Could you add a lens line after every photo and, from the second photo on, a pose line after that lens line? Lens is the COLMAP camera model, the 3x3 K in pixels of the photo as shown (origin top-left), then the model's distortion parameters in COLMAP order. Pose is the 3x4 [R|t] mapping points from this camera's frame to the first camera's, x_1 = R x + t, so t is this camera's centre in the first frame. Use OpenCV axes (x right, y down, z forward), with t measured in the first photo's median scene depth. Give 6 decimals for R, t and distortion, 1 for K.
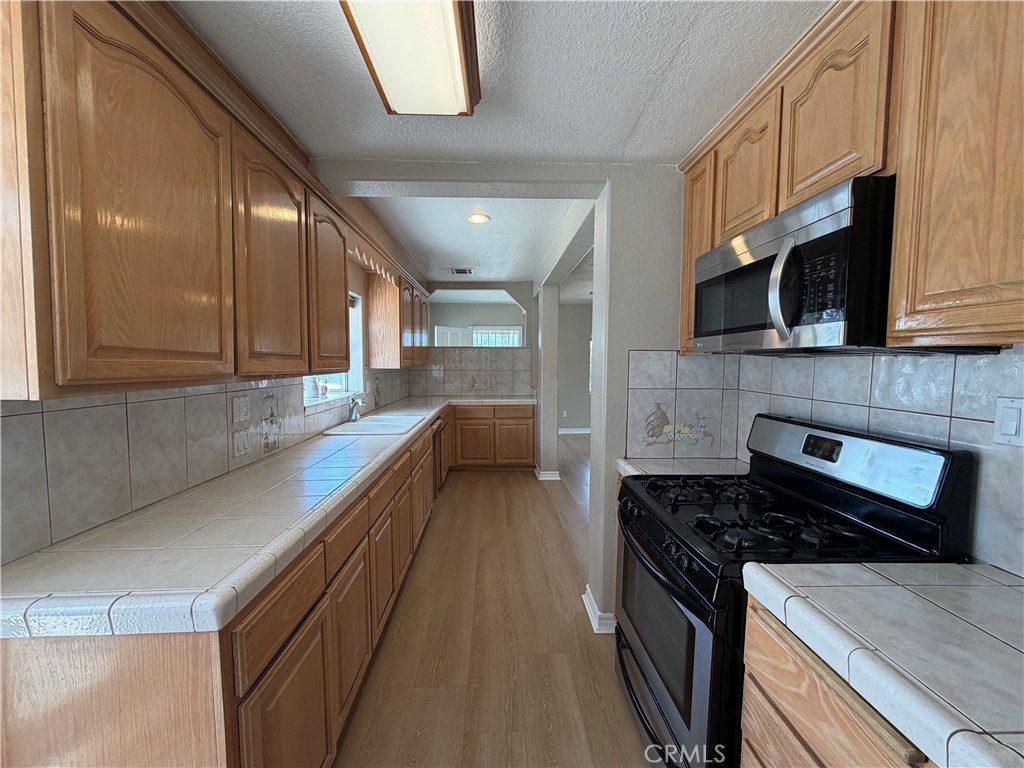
lens RADIAL K [[407.2, 0, 510.4], [0, 407.2, 386.9], [0, 0, 1]] dist [-0.000313, -0.000130]
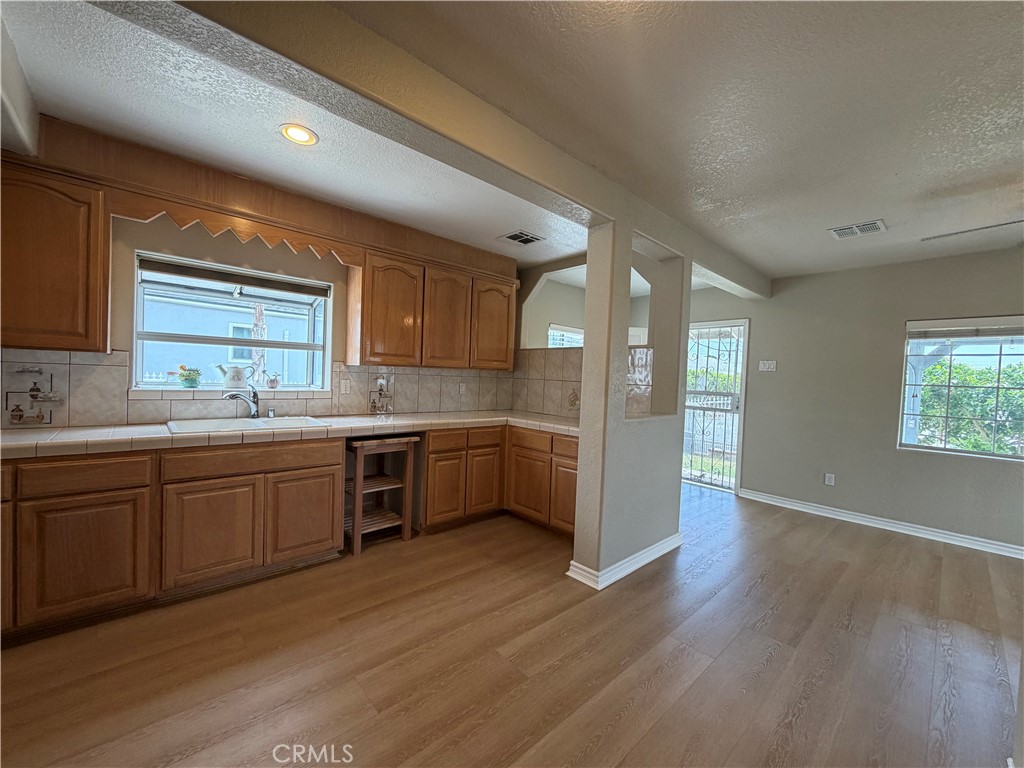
lens RADIAL K [[407.2, 0, 510.4], [0, 407.2, 386.9], [0, 0, 1]] dist [-0.000313, -0.000130]
pose [[0.644355, 0.044100, -0.763454, 0.583241], [-0.087875, 0.995993, -0.016634, -0.015721], [0.759661, 0.077806, 0.645648, 0.747013]]
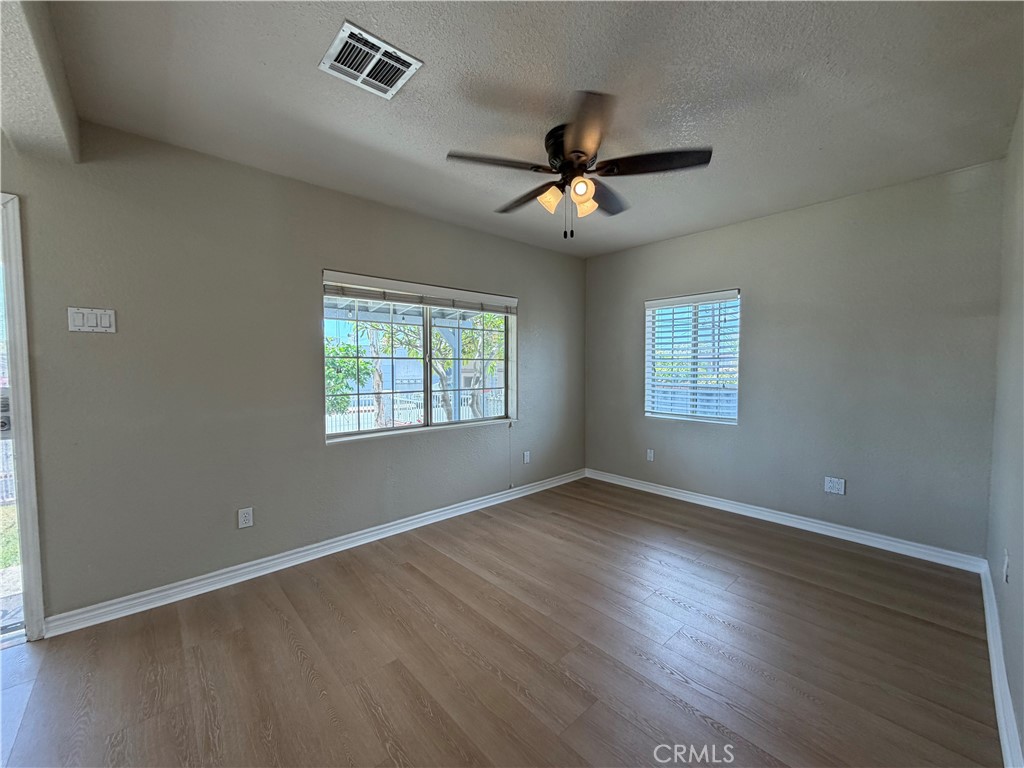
lens RADIAL K [[407.2, 0, 510.4], [0, 407.2, 386.9], [0, 0, 1]] dist [-0.000313, -0.000130]
pose [[0.766610, -0.035713, 0.641119, 0.203598], [0.047285, 0.998881, -0.000898, -0.053351], [-0.640369, 0.031003, 0.767441, 1.380889]]
